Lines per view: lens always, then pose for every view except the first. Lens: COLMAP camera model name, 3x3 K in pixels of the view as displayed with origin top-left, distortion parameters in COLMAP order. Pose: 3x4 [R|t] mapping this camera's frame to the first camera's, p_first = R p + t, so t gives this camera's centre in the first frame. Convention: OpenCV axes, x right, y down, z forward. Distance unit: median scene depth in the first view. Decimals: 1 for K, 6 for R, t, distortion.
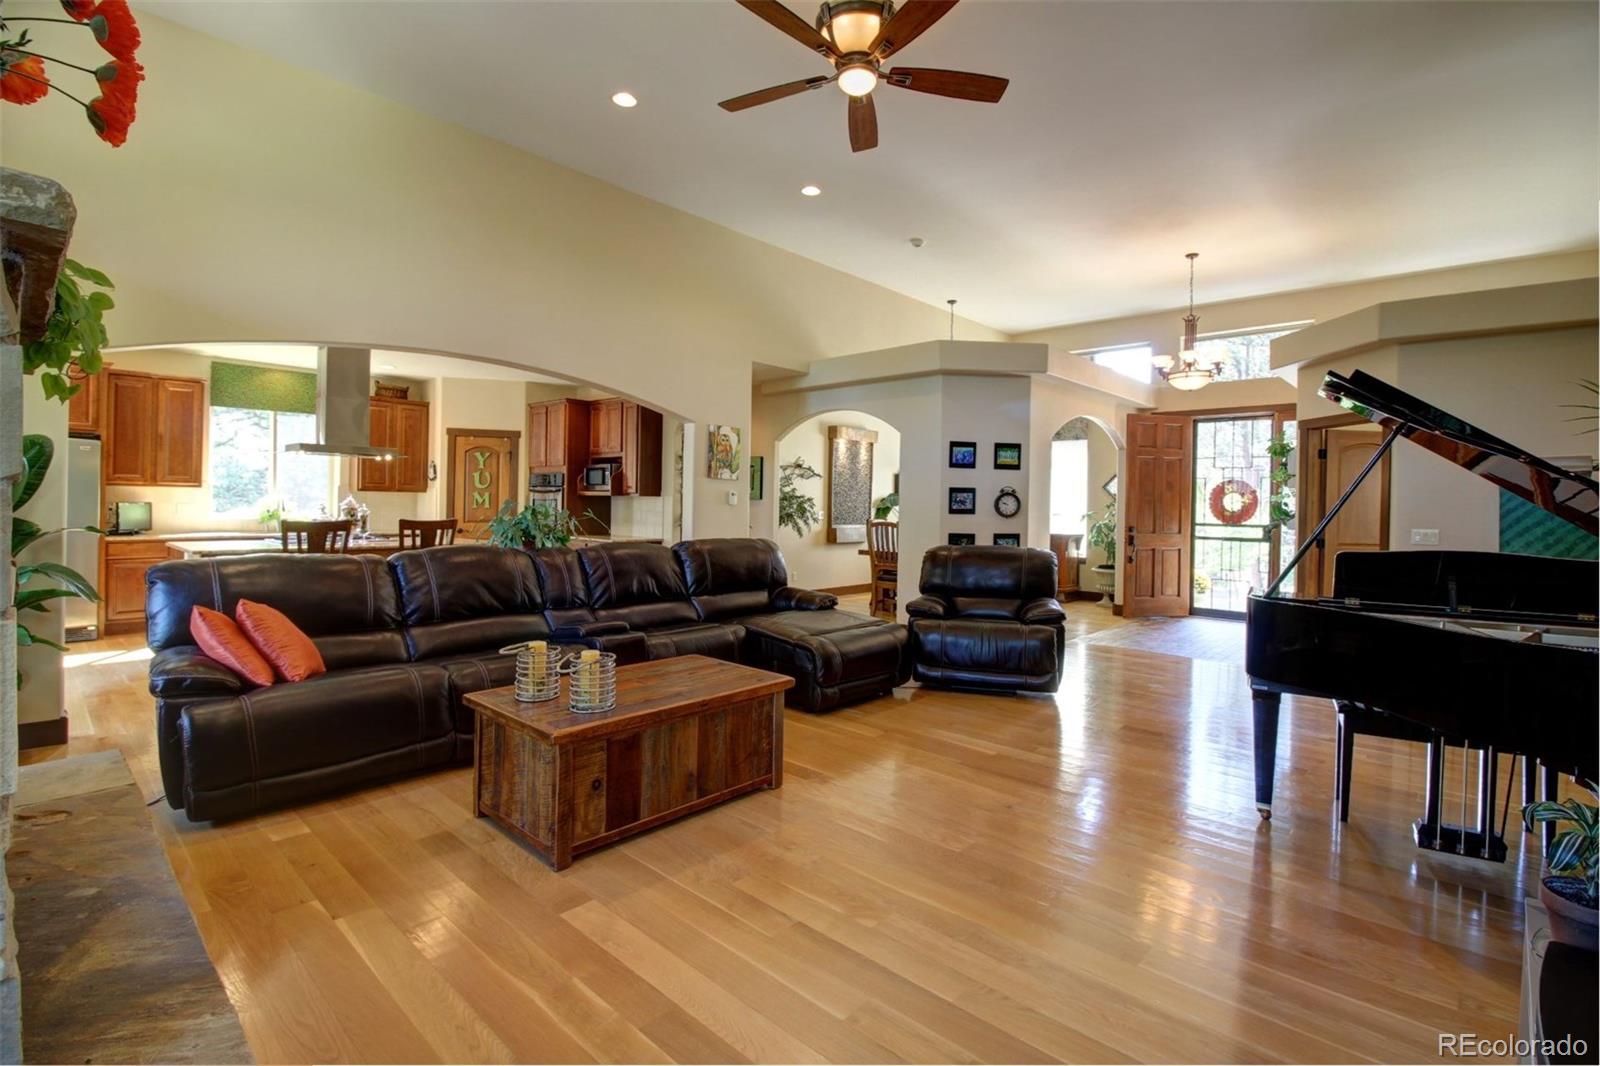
lens RADIAL K [[749.9, 0, 809.5], [0, 749.9, 505.2], [0, 0, 1]] dist [-0.005145, -0.002738]
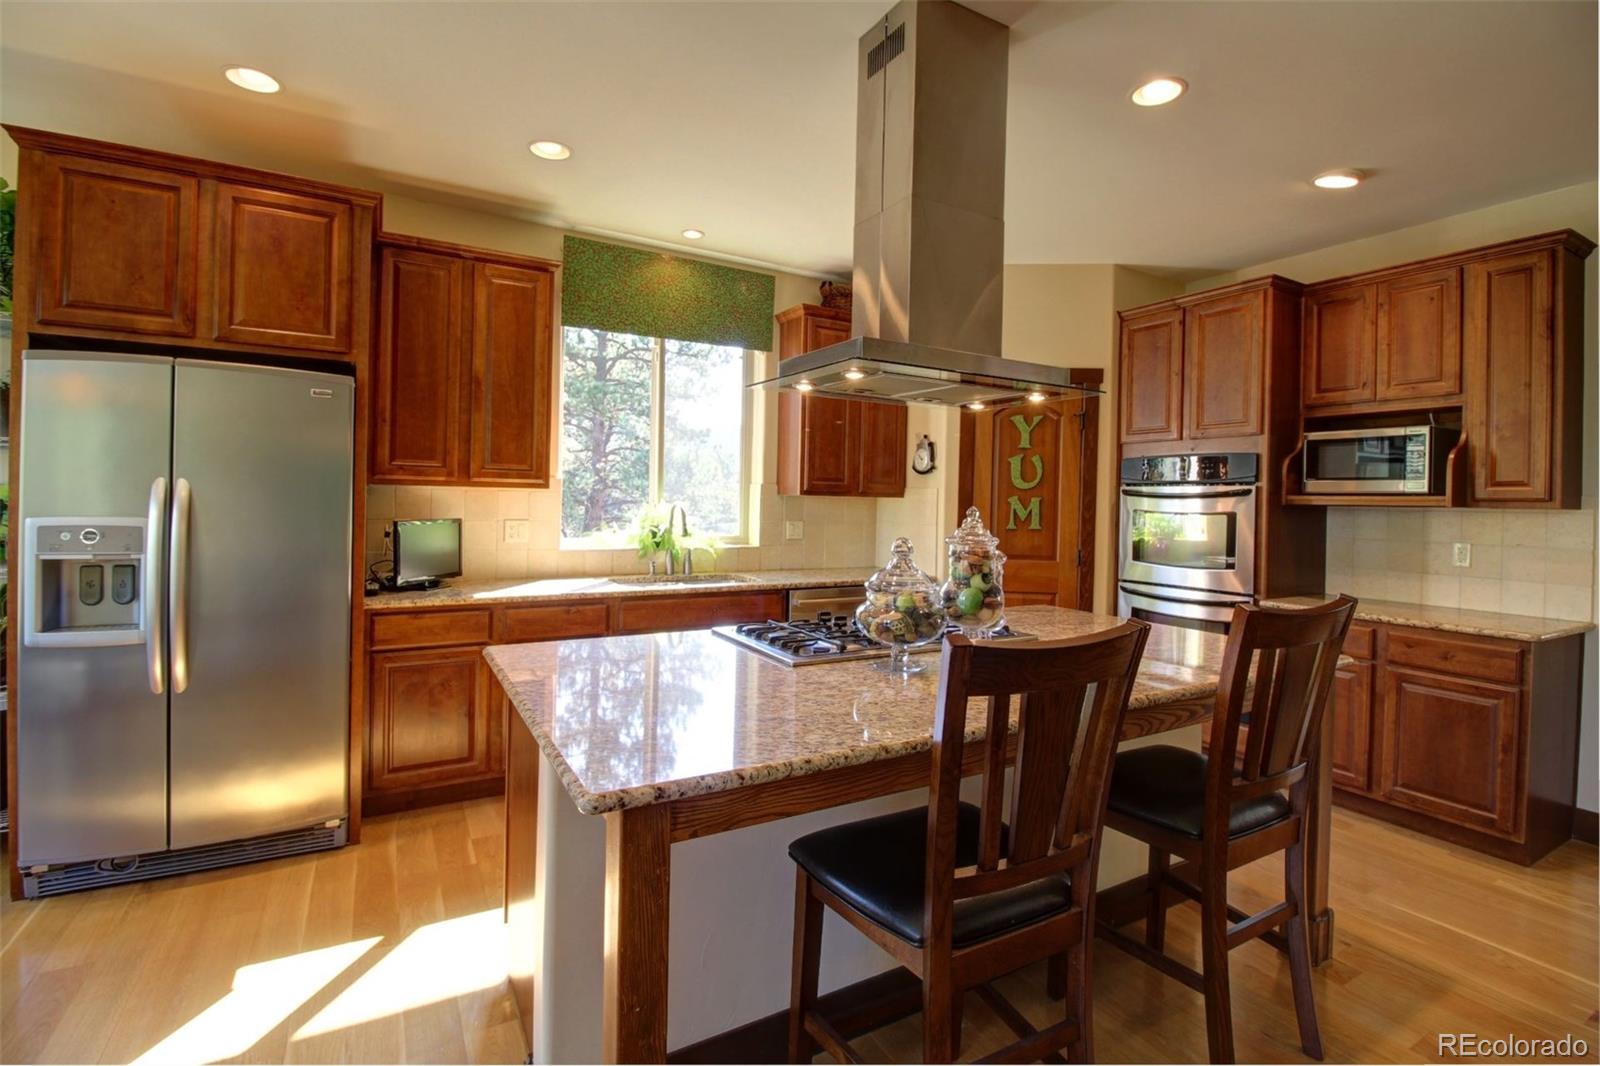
lens RADIAL K [[749.9, 0, 813.4], [0, 749.9, 497.8], [0, 0, 1]] dist [-0.005145, -0.002738]
pose [[0.952391, 0.000430, -0.304879, -0.512912], [-0.003561, 0.999946, -0.009712, -0.013871], [0.304859, 0.010335, 0.952342, 0.602690]]
